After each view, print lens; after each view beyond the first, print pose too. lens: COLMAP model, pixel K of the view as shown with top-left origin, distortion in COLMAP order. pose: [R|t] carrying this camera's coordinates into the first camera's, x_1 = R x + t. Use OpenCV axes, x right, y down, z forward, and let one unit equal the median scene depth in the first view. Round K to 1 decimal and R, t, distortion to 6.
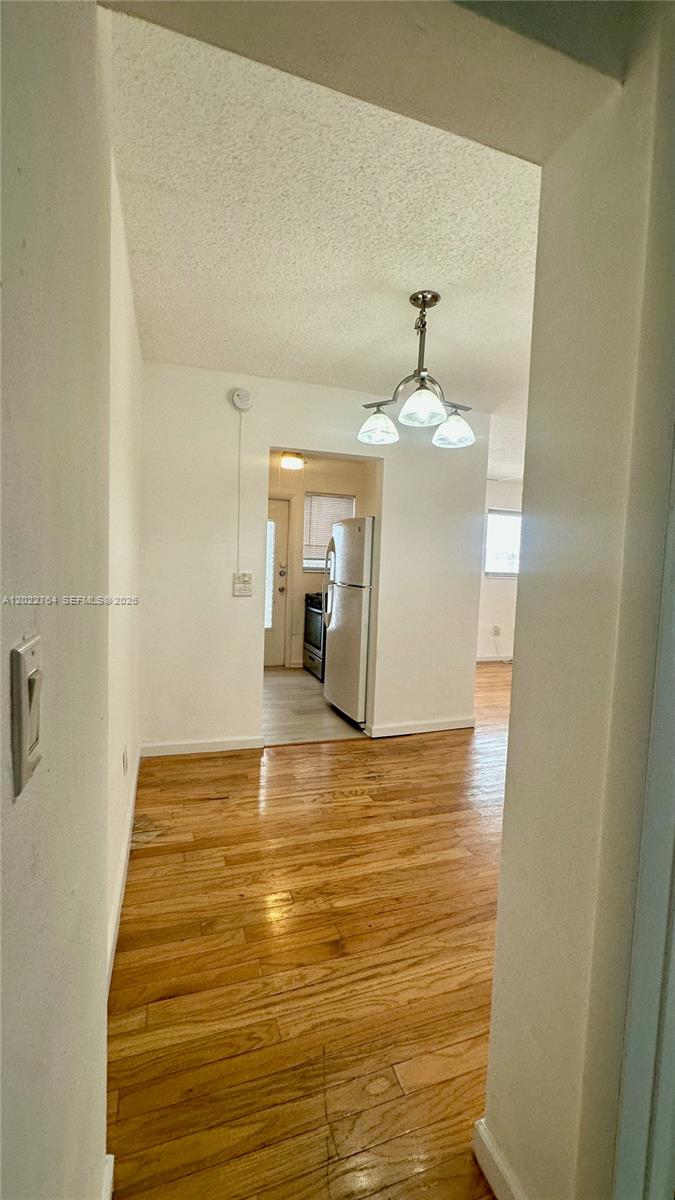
lens RADIAL K [[490.2, 0, 337.5], [0, 490.2, 600.0], [0, 0, 1]] dist [-0.001570, 0.000194]
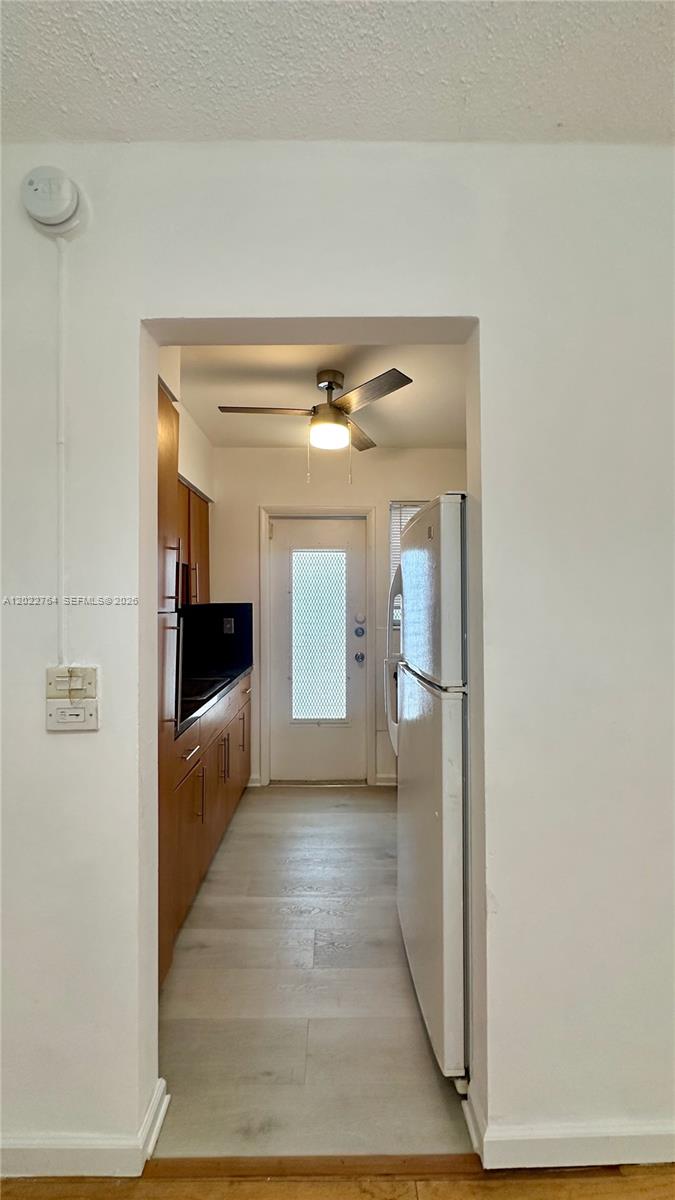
lens RADIAL K [[475.1, 0, 340.9], [0, 475.1, 600.6], [0, 0, 1]] dist [-0.000823, -0.000089]
pose [[0.947725, -0.044718, -0.315939, 0.117595], [0.016290, 0.995621, -0.092055, -0.074374], [0.318672, 0.082097, 0.944303, 0.786298]]
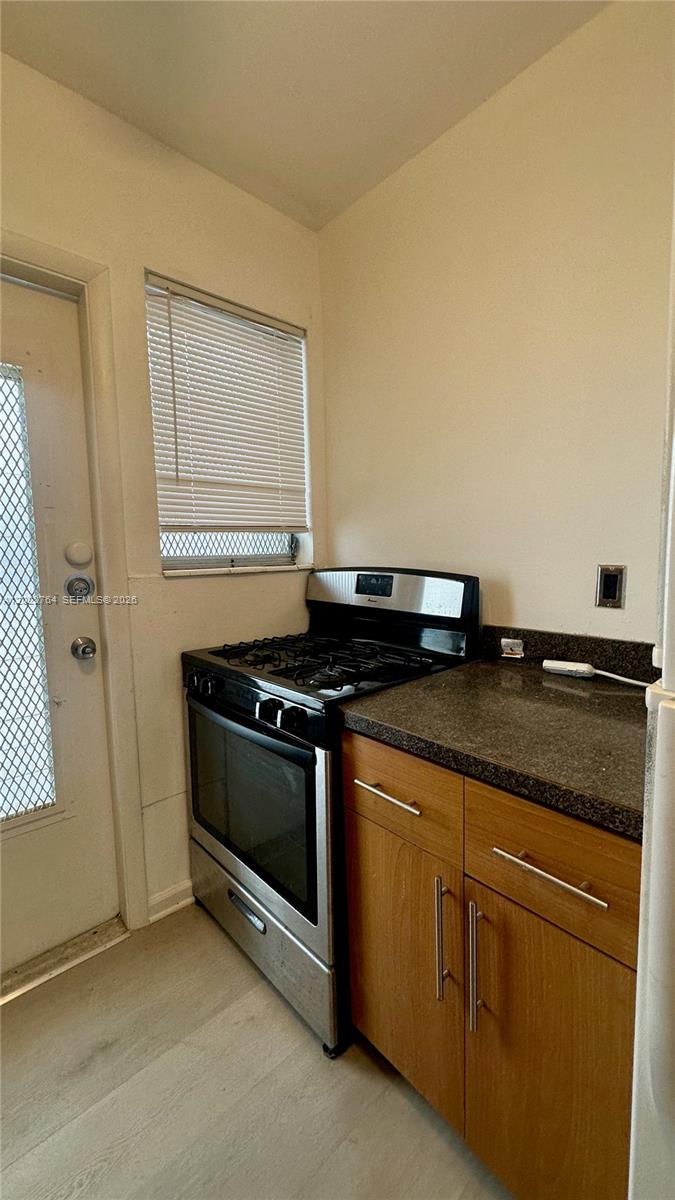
lens RADIAL K [[473.8, 0, 337.5], [0, 473.8, 600.0], [0, 0, 1]] dist [-0.001871, -0.000096]
pose [[0.915762, -0.093691, 0.390643, -0.165799], [0.082145, 0.995549, 0.046203, -0.092897], [-0.393233, -0.010222, 0.919382, 1.381009]]
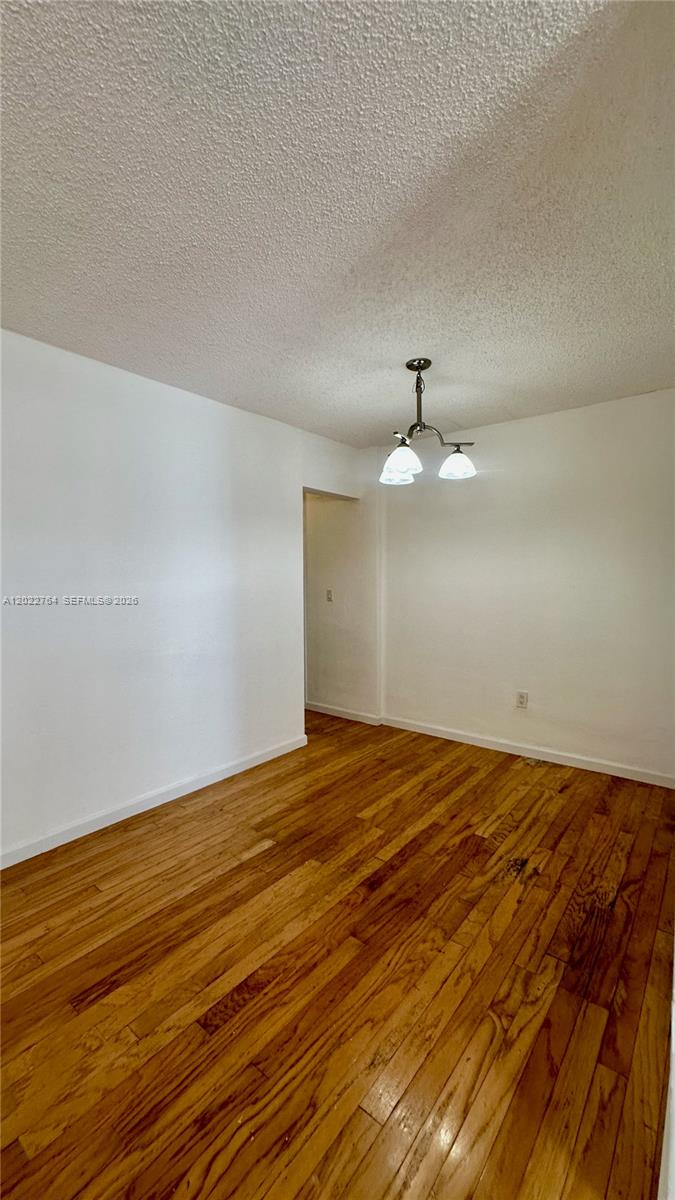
lens RADIAL K [[490.2, 0, 337.5], [0, 490.2, 600.0], [0, 0, 1]] dist [-0.001570, 0.000194]
pose [[-0.844874, -0.001591, -0.534963, 0.714871], [-0.062151, 0.993516, 0.095202, -0.101239], [0.531343, 0.113682, -0.839495, 1.424963]]
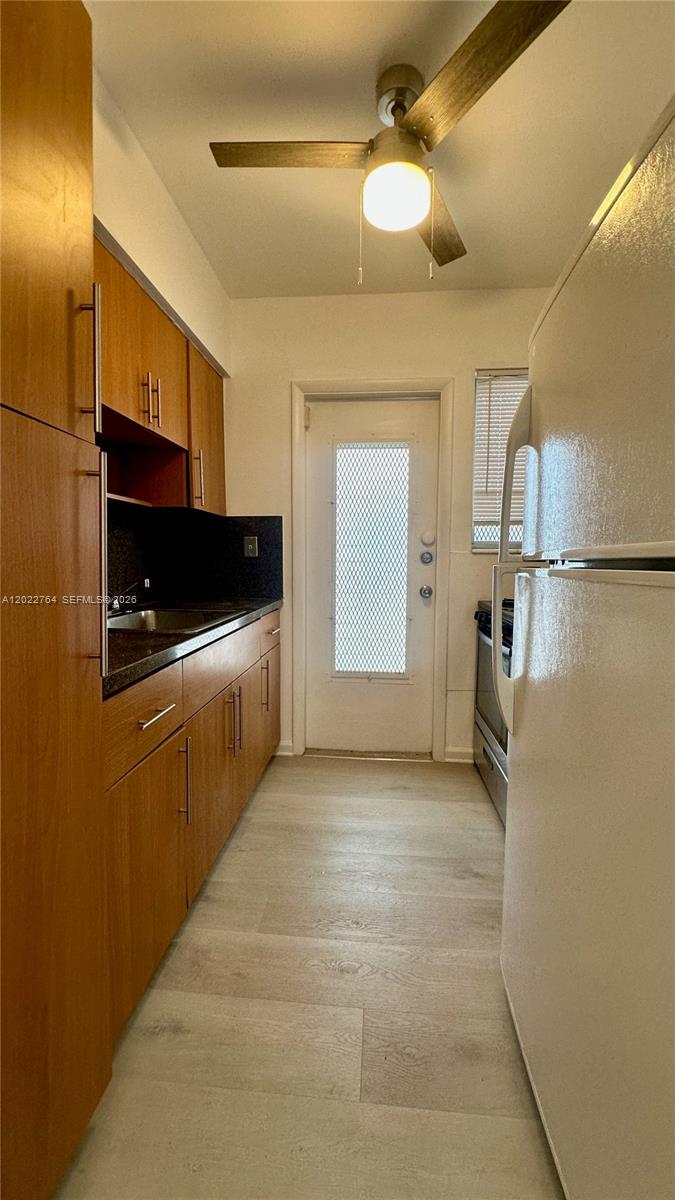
lens RADIAL K [[485.6, 0, 341.6], [0, 485.6, 601.3], [0, 0, 1]] dist [-0.001642, 0.000160]
pose [[0.912146, -0.000735, -0.409864, 0.005858], [-0.000623, 0.999995, -0.003181, -0.021844], [0.409865, 0.003157, 0.912141, 1.053382]]
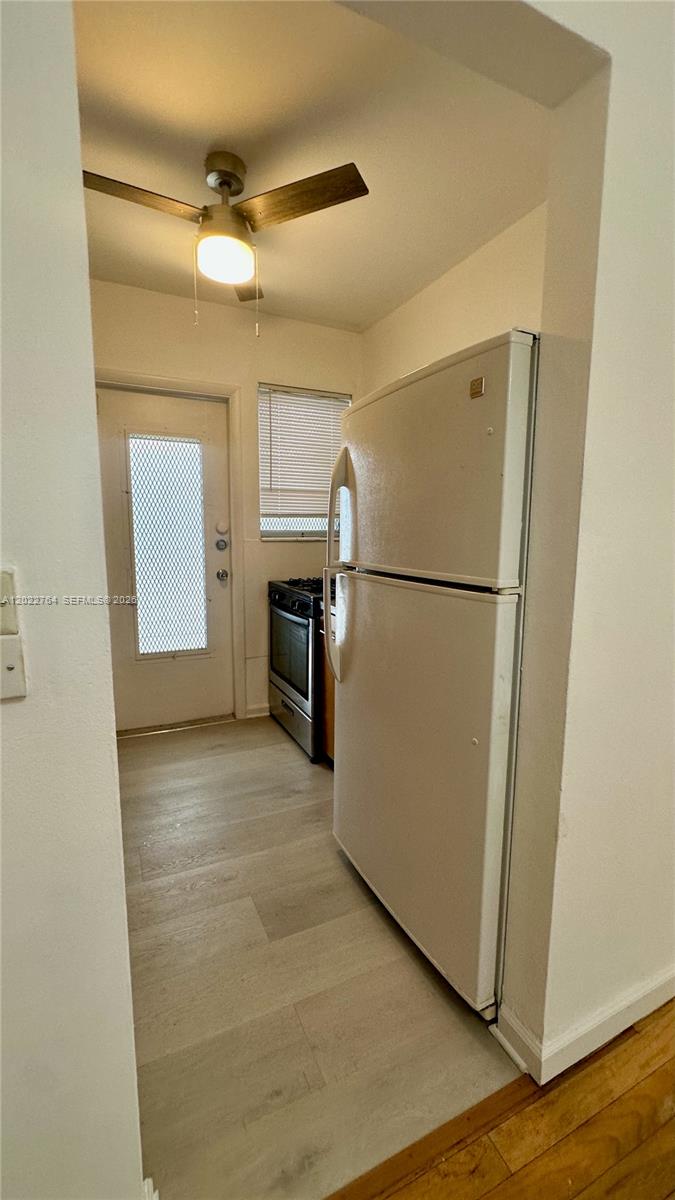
lens RADIAL K [[490.2, 0, 337.5], [0, 490.2, 600.0], [0, 0, 1]] dist [-0.001570, 0.000194]
pose [[0.993826, -0.045312, 0.101270, -0.086718], [0.037859, 0.996514, 0.074342, -0.057004], [-0.104286, -0.070049, 0.992077, 0.890147]]
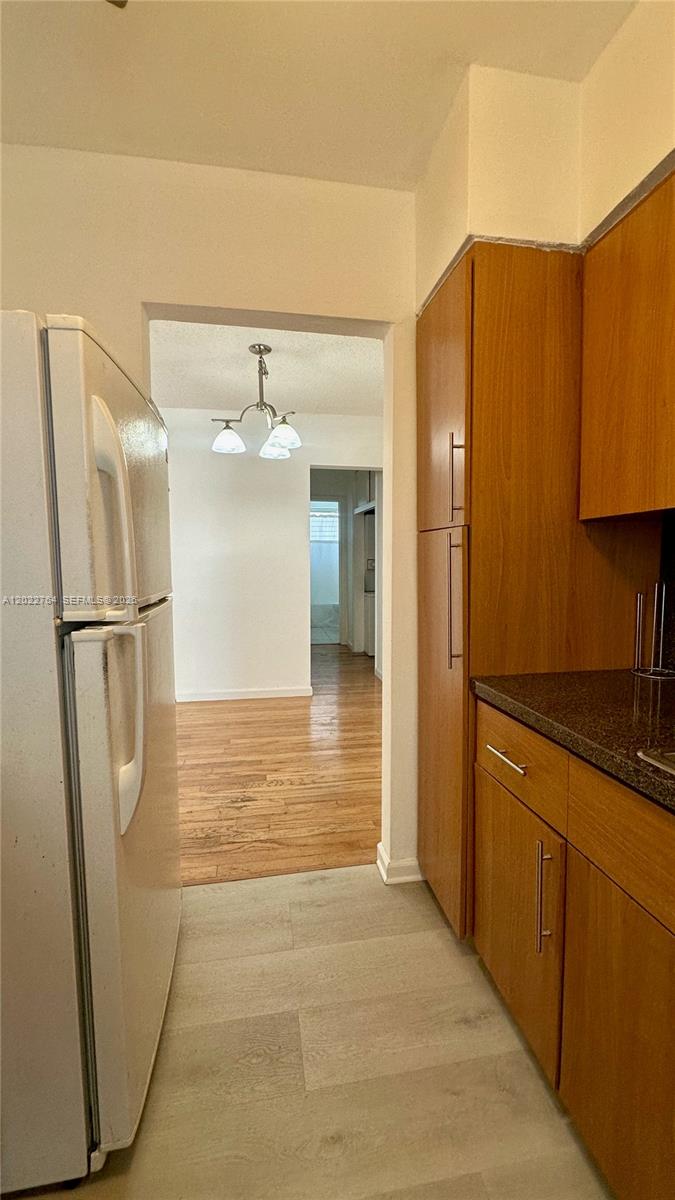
lens RADIAL K [[511.4, 0, 329.6], [0, 511.4, 602.9], [0, 0, 1]] dist [-0.000320, 0.000114]
pose [[-0.981515, -0.048808, 0.185054, -0.215622], [-0.016925, 0.985281, 0.170101, -0.122661], [-0.190633, 0.163825, -0.967895, 1.746609]]
